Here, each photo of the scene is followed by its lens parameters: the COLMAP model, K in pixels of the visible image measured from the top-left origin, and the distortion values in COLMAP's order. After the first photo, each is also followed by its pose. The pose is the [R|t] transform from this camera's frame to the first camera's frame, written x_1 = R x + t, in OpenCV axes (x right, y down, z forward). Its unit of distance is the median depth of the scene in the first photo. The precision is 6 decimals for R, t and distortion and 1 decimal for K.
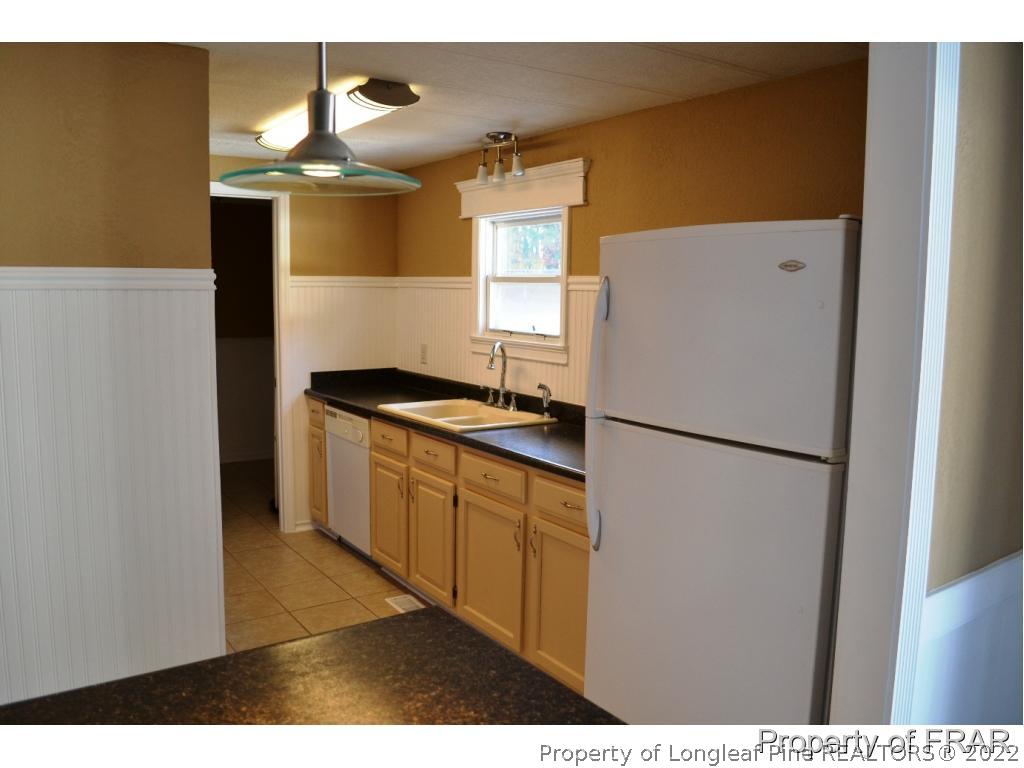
lens RADIAL K [[821.1, 0, 510.2], [0, 821.1, 383.5], [0, 0, 1]] dist [-0.073719, -0.000744]
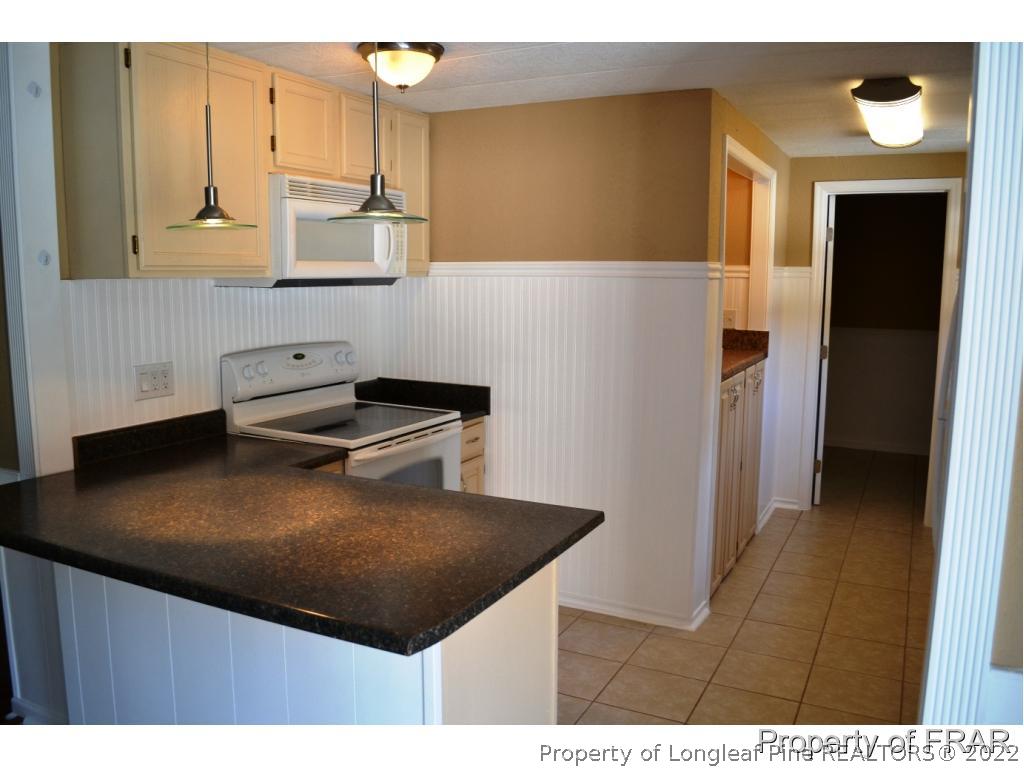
lens RADIAL K [[821.1, 0, 508.4], [0, 821.1, 386.1], [0, 0, 1]] dist [-0.073719, -0.000744]
pose [[0.481243, 0.115017, -0.869009, 0.427082], [-0.104693, 0.991800, 0.073291, -0.007114], [0.870313, 0.055709, 0.489338, 0.084391]]
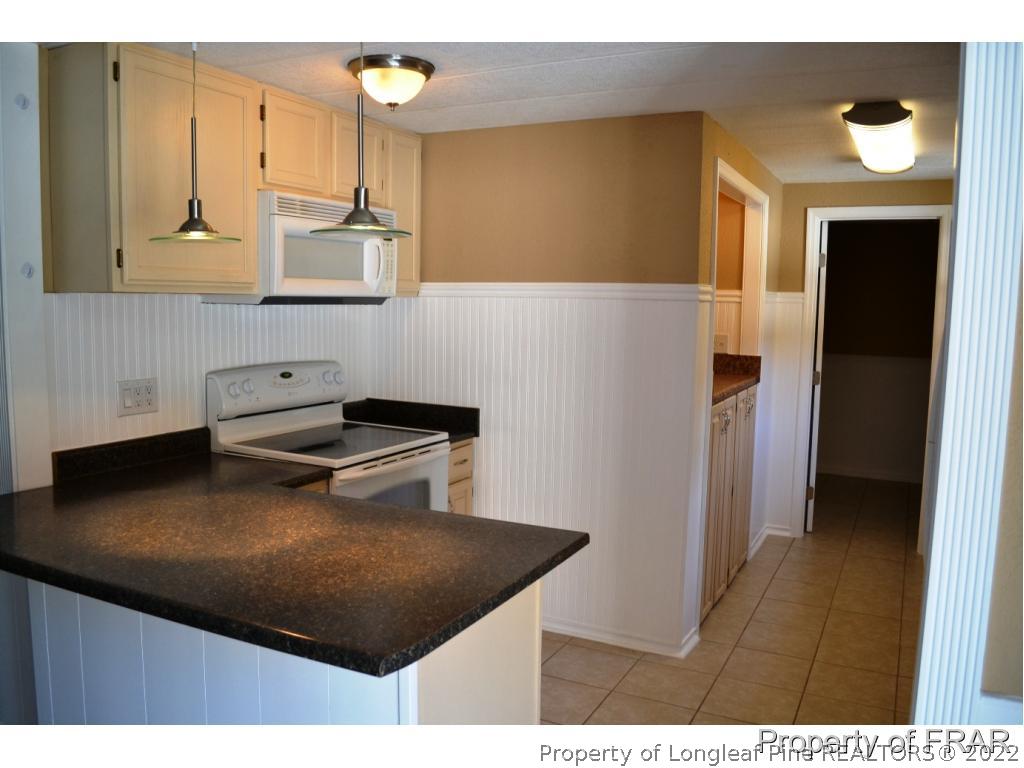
lens RADIAL K [[821.1, 0, 507.7], [0, 821.1, 386.2], [0, 0, 1]] dist [-0.073719, -0.000744]
pose [[0.484281, 0.092612, -0.869997, 0.423829], [-0.115626, 0.992435, 0.041283, -0.001782], [0.867239, 0.080602, 0.491325, 0.095435]]
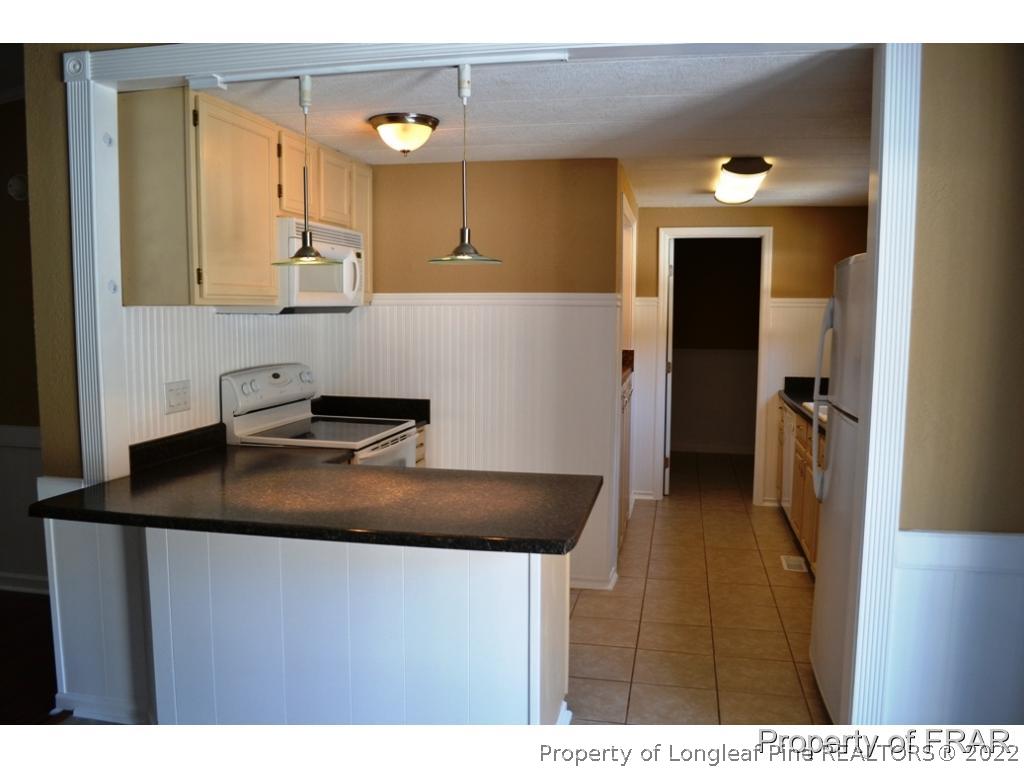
lens RADIAL K [[821.1, 0, 508.5], [0, 821.1, 387.3], [0, 0, 1]] dist [-0.073719, -0.000744]
pose [[0.693201, 0.067666, -0.717560, 0.463005], [-0.084923, 0.996316, 0.011913, 0.029971], [0.715723, 0.052679, 0.696394, -0.189301]]
